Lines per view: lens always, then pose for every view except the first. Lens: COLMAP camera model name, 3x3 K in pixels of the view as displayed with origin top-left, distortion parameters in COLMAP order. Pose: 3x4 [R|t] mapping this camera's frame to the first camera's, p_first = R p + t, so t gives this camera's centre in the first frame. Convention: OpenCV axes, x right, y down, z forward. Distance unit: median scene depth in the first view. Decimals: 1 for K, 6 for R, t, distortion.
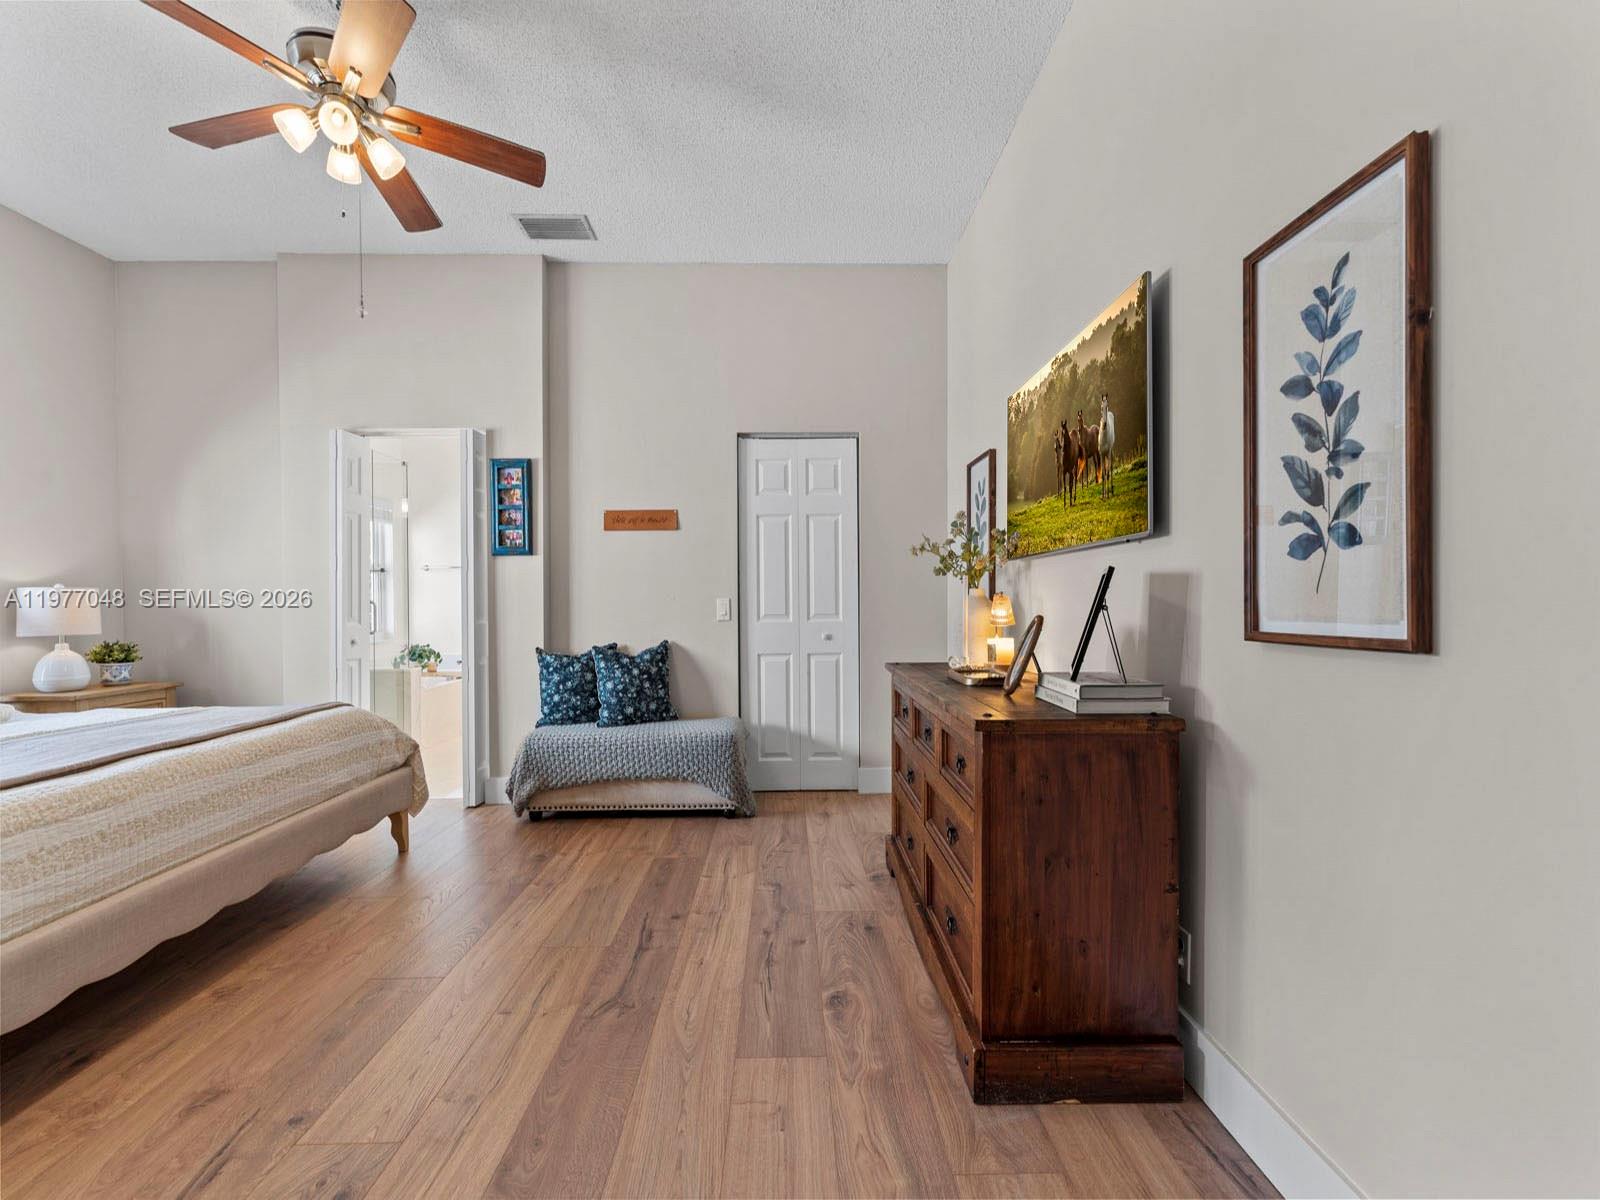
lens RADIAL K [[648.4, 0, 801.2], [0, 648.4, 604.8], [0, 0, 1]] dist [-0.001436, -0.000451]
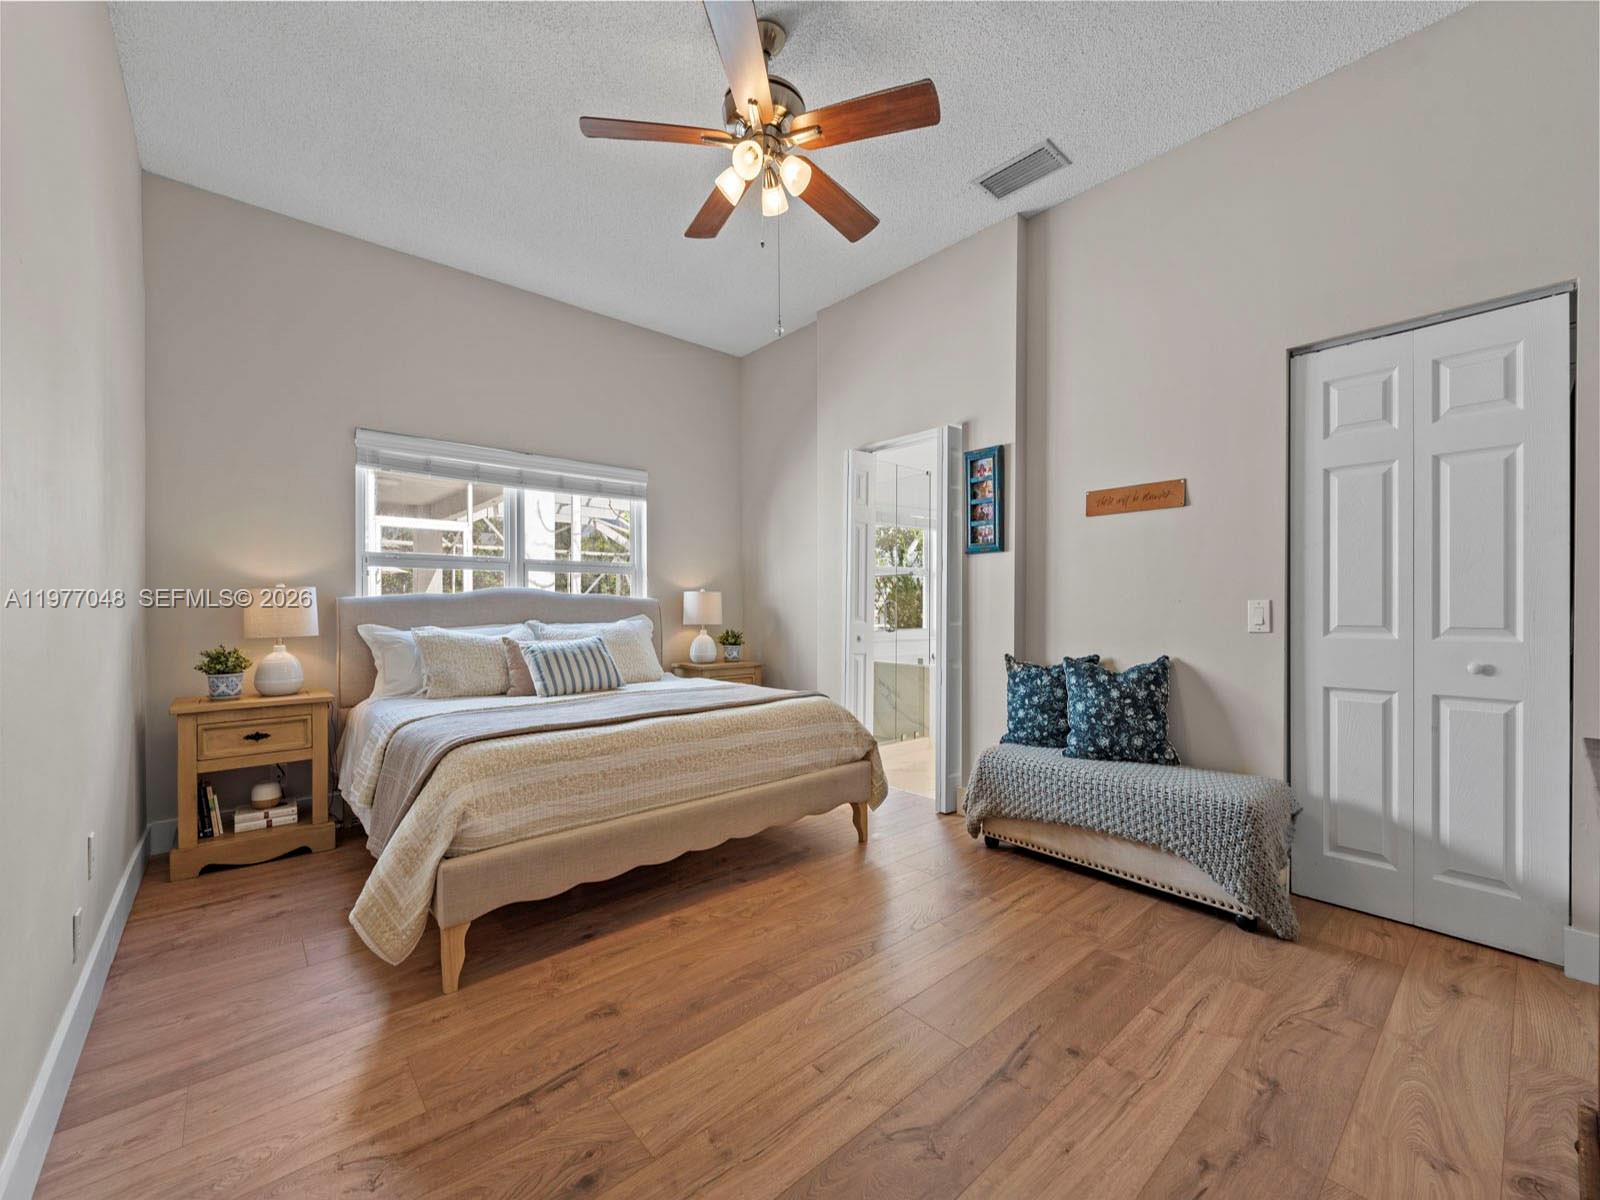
lens RADIAL K [[648.4, 0, 793.7], [0, 648.4, 606.5], [0, 0, 1]] dist [-0.001436, -0.000451]
pose [[0.638275, 0.009453, -0.769751, 0.100950], [-0.008974, 0.999948, 0.004839, -0.001826], [0.769757, 0.003819, 0.638326, 0.213099]]
